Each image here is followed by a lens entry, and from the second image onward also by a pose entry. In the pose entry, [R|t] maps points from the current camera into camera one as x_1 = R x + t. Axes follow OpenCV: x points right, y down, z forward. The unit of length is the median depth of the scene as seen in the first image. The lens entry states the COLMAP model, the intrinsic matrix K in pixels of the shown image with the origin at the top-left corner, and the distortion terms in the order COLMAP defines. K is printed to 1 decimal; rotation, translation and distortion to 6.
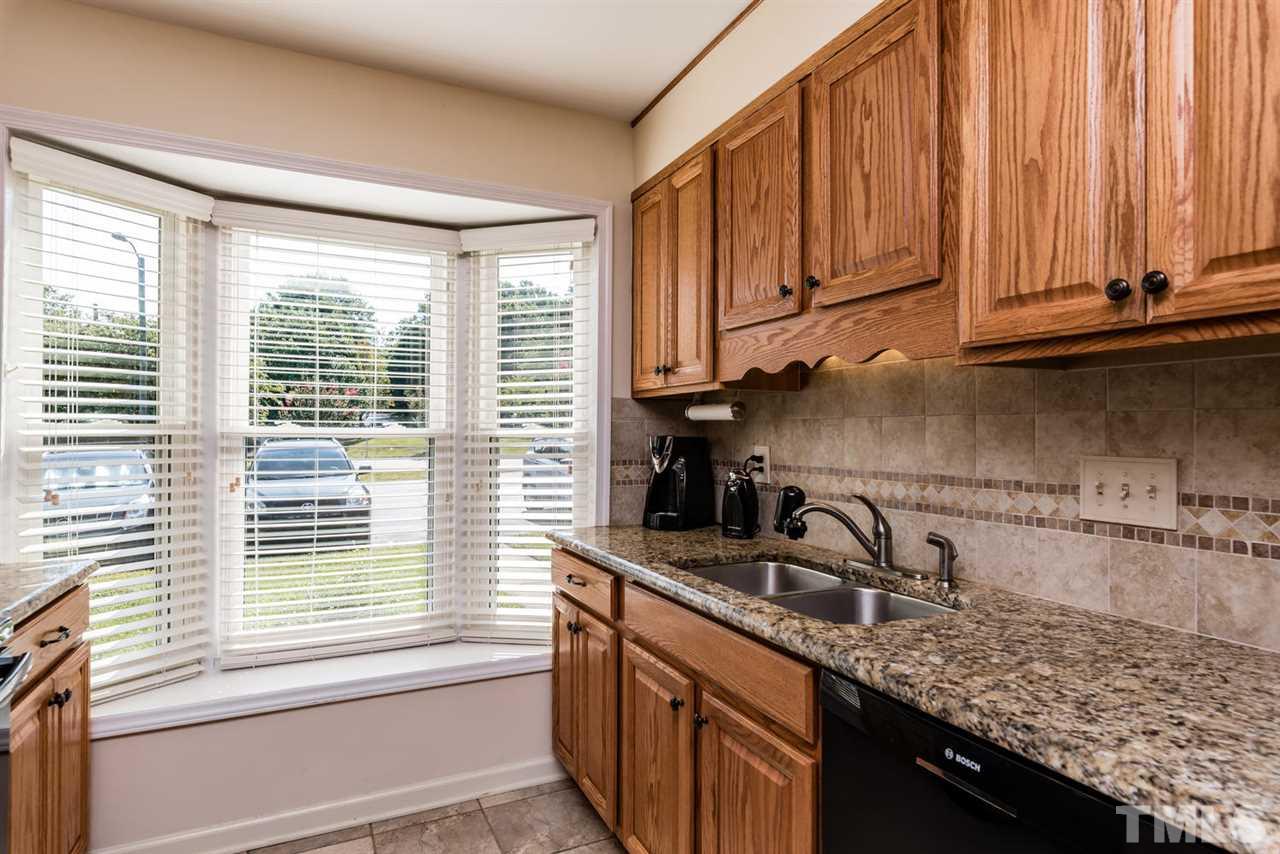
lens RADIAL K [[702.1, 0, 646.2], [0, 702.1, 429.8], [0, 0, 1]] dist [0.011584, -0.006601]
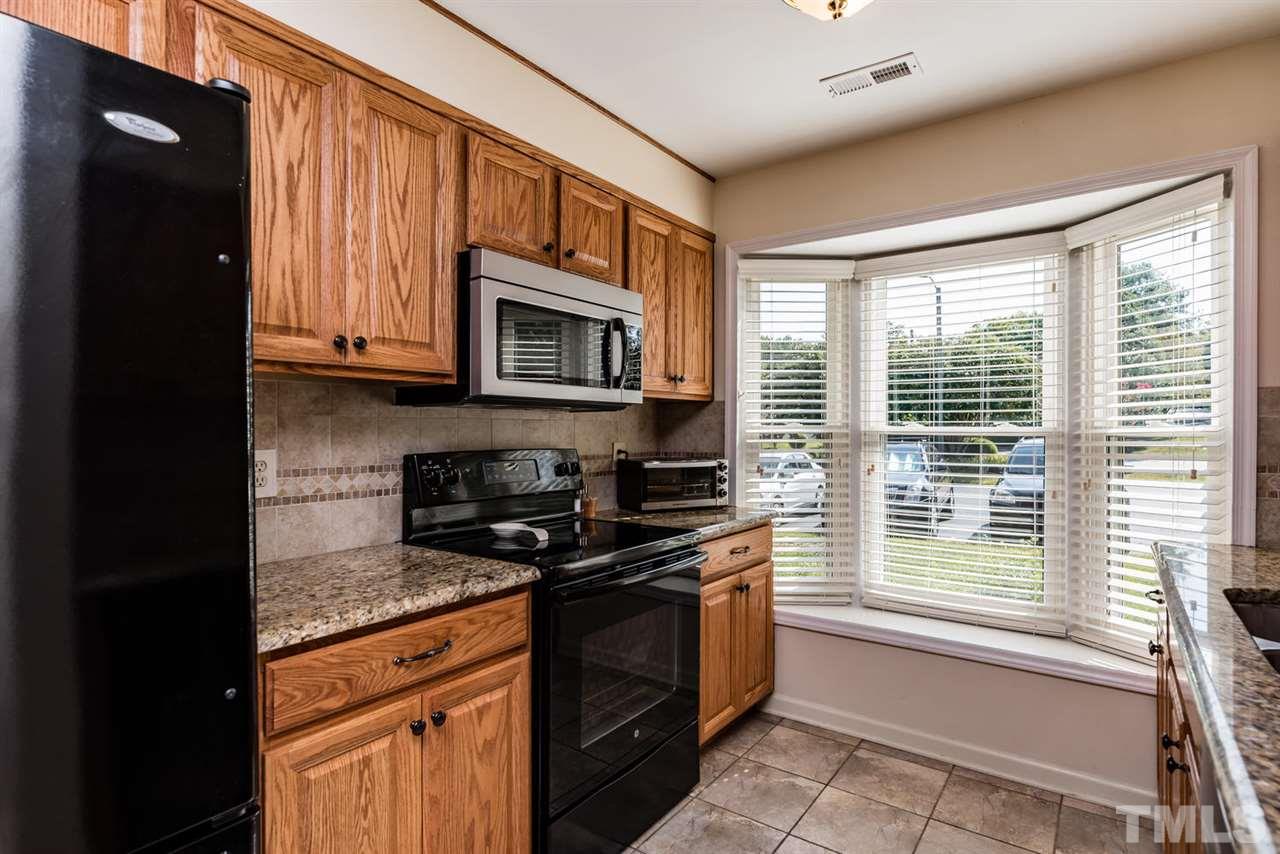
lens RADIAL K [[661.6, 0, 647.1], [0, 661.6, 428.9], [0, 0, 1]] dist [0.014971, 0.001363]
pose [[0.475906, -0.003560, -0.879489, 0.346472], [0.004568, 0.999988, -0.001575, -0.000359], [0.879484, -0.003268, 0.475917, 0.027090]]
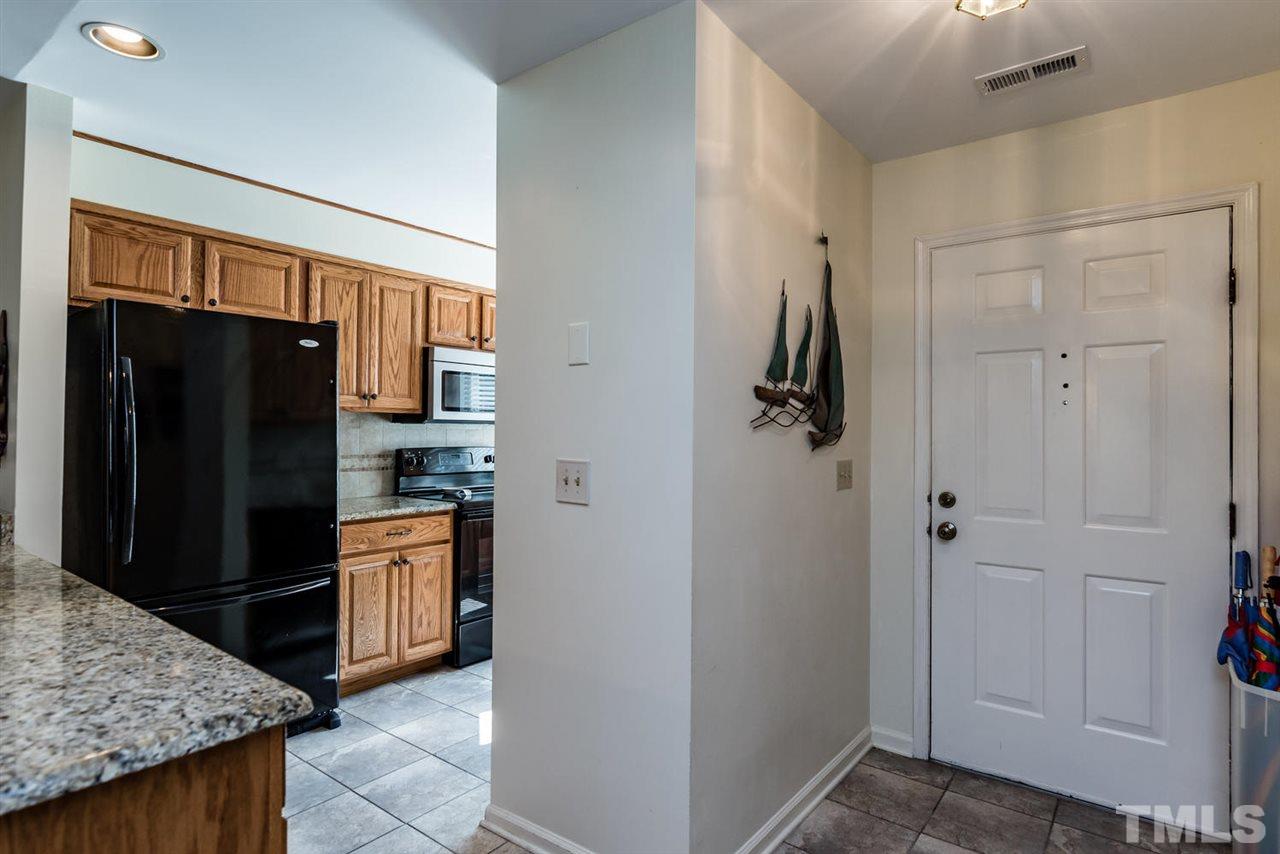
lens RADIAL K [[702.1, 0, 647.7], [0, 702.1, 416.6], [0, 0, 1]] dist [0.011584, -0.006601]
pose [[0.444534, -0.005431, -0.895745, 1.396020], [-0.004756, 0.999953, -0.008423, -0.042272], [0.895749, 0.008004, 0.444488, -0.068359]]
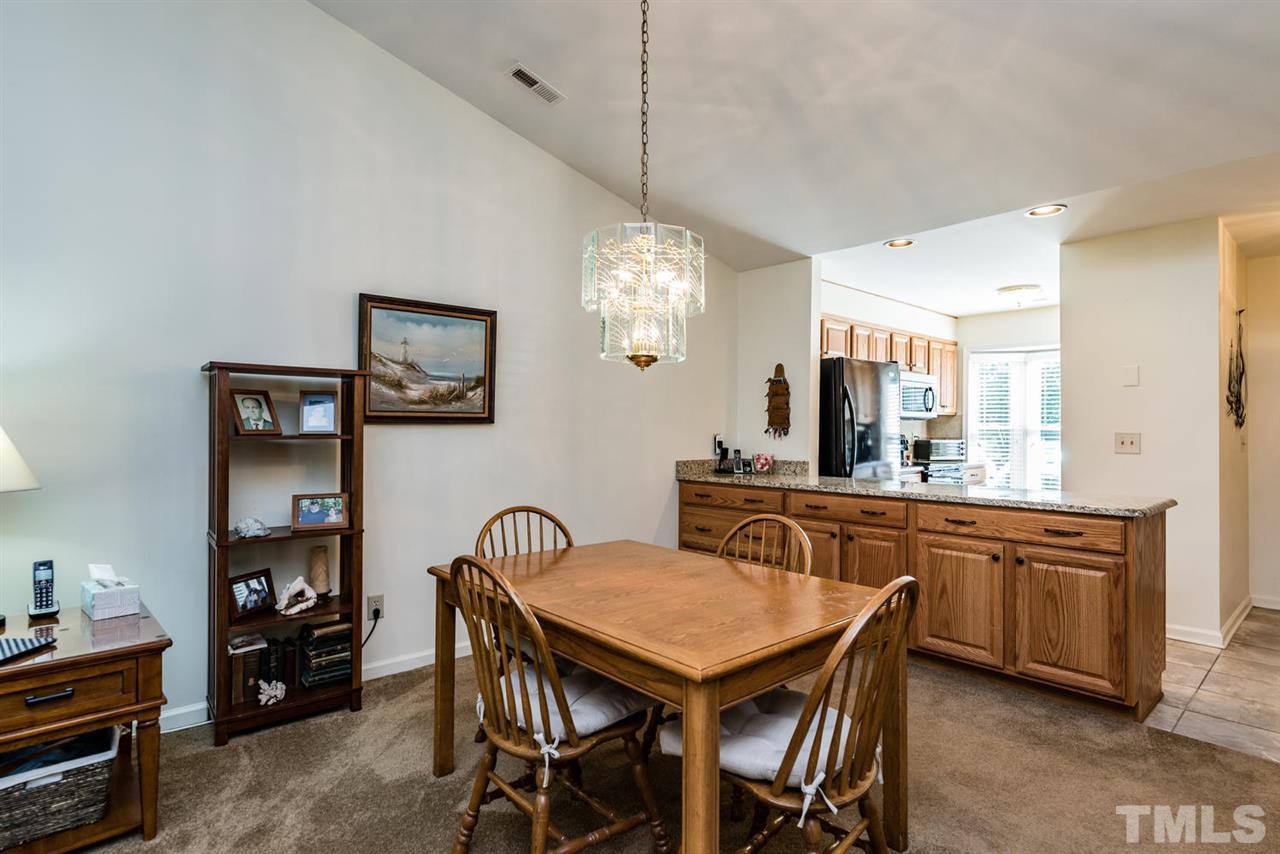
lens RADIAL K [[702.1, 0, 632.5], [0, 702.1, 423.7], [0, 0, 1]] dist [0.011584, -0.006601]
pose [[0.289564, -0.002123, -0.957156, 1.989321], [-0.001653, 0.999995, -0.002719, -0.004839], [0.957157, 0.002370, 0.289559, -1.674869]]
